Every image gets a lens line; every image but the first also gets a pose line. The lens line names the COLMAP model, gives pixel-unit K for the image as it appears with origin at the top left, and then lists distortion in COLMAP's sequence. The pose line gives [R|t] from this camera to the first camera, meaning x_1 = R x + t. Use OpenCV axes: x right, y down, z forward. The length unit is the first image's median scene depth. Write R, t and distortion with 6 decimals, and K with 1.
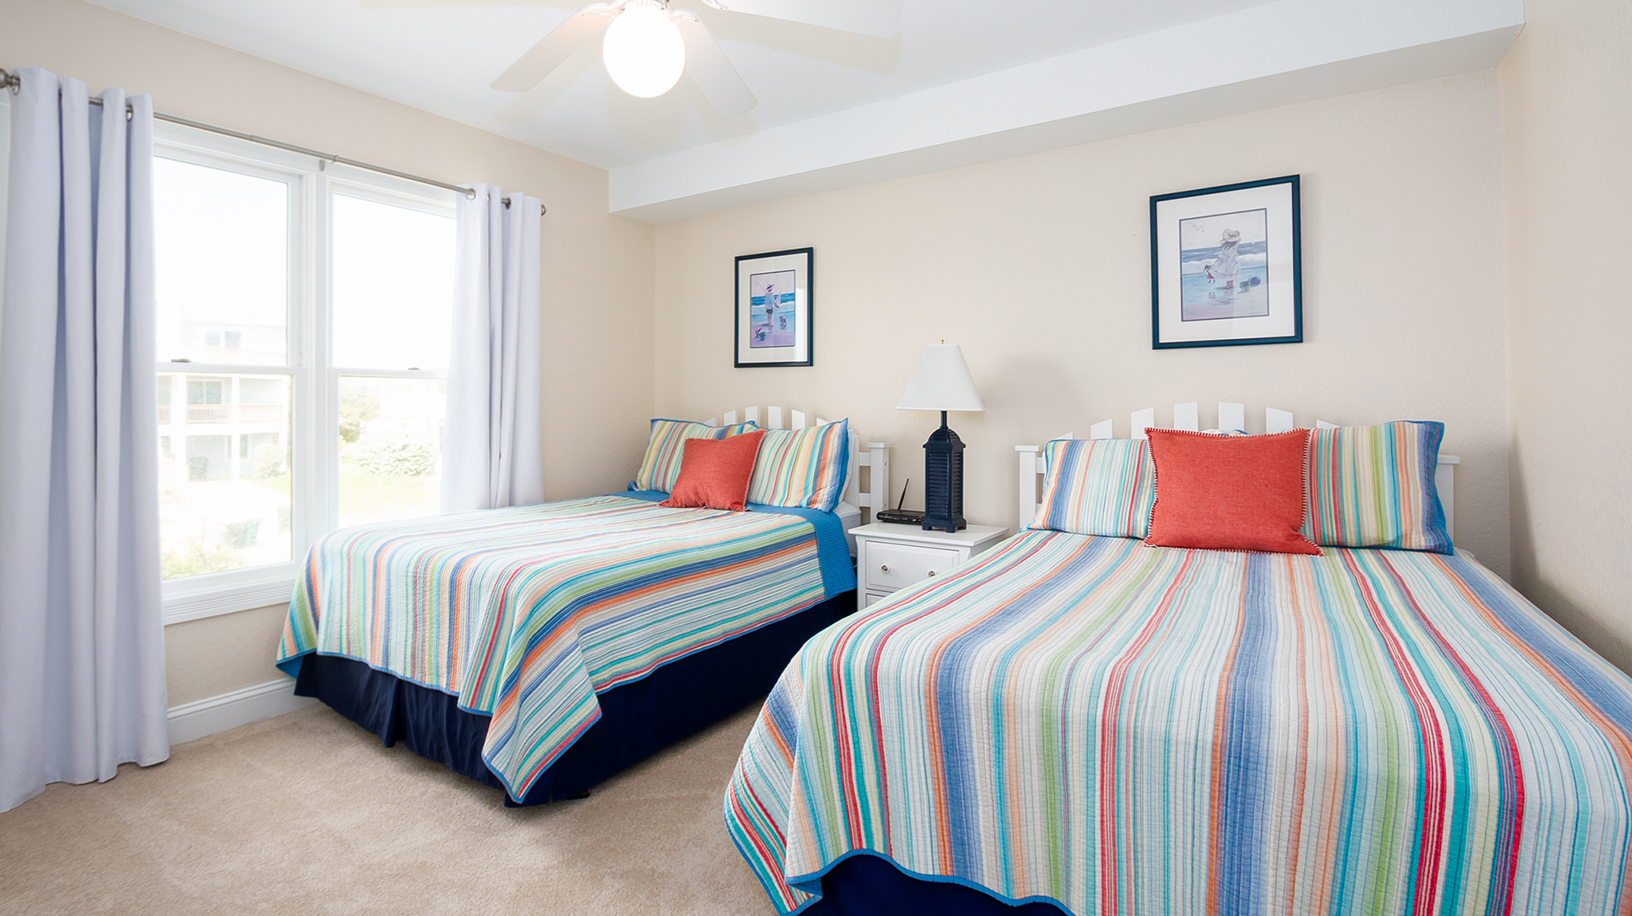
lens RADIAL K [[819.3, 0, 816.0], [0, 819.3, 458.0], [0, 0, 1]] dist [-0.004251, -0.000319]
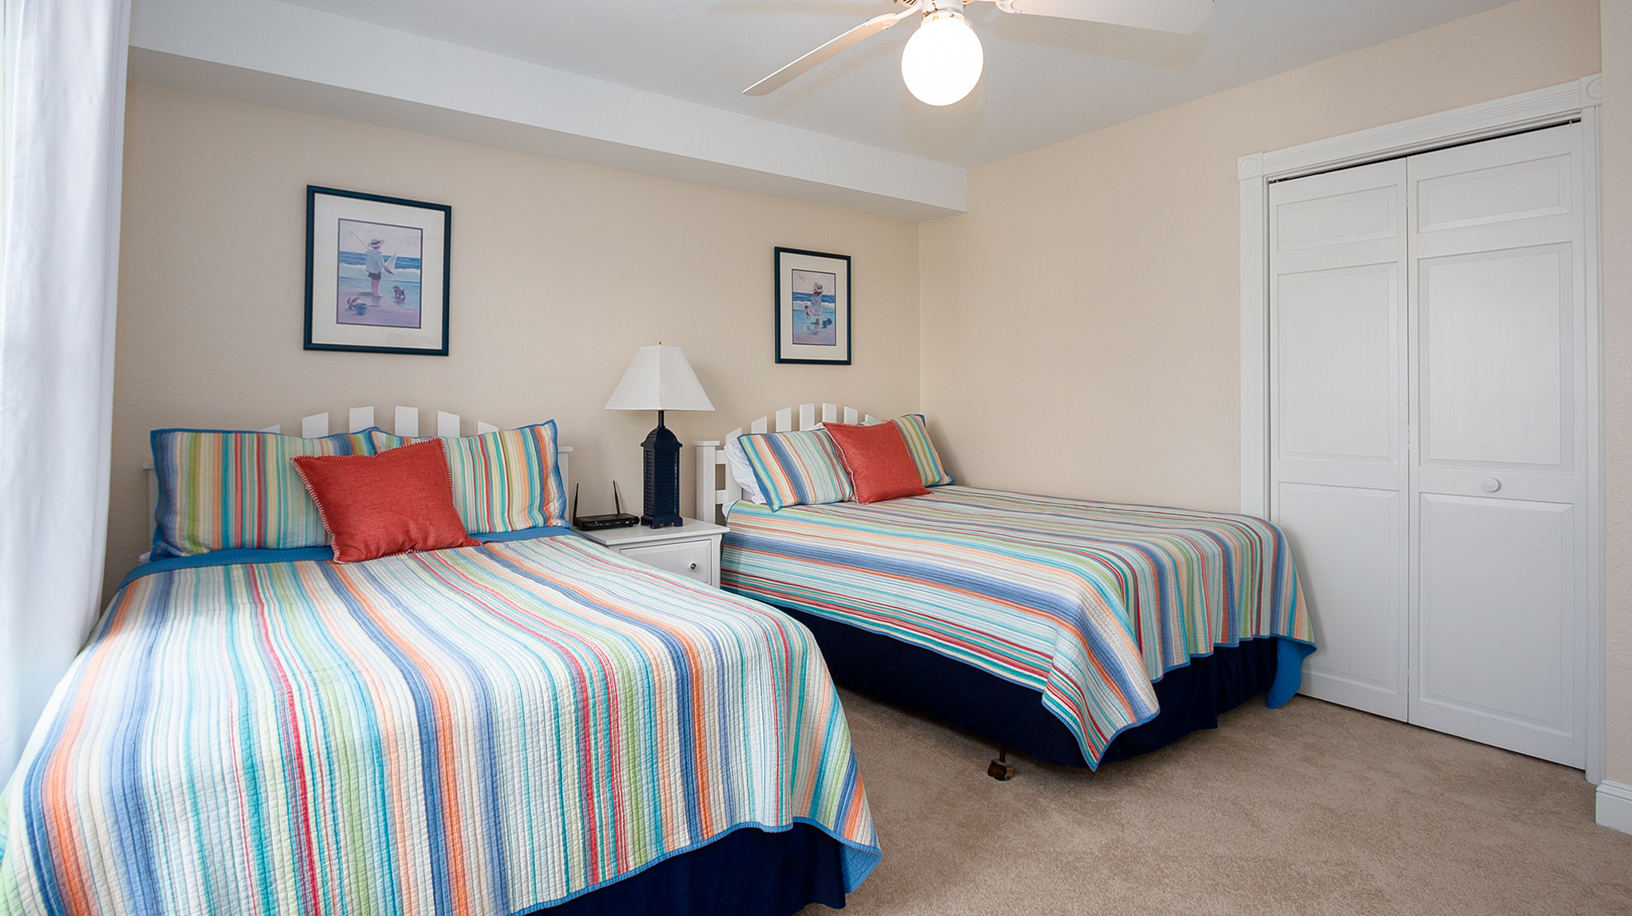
lens RADIAL K [[748.2, 0, 816.1], [0, 748.2, 464.0], [0, 0, 1]] dist [0.000776, 0.000361]
pose [[0.350930, -0.070551, 0.933740, -0.669803], [0.063767, 0.996643, 0.051338, -0.026943], [-0.934228, 0.041526, 0.354251, 0.493064]]
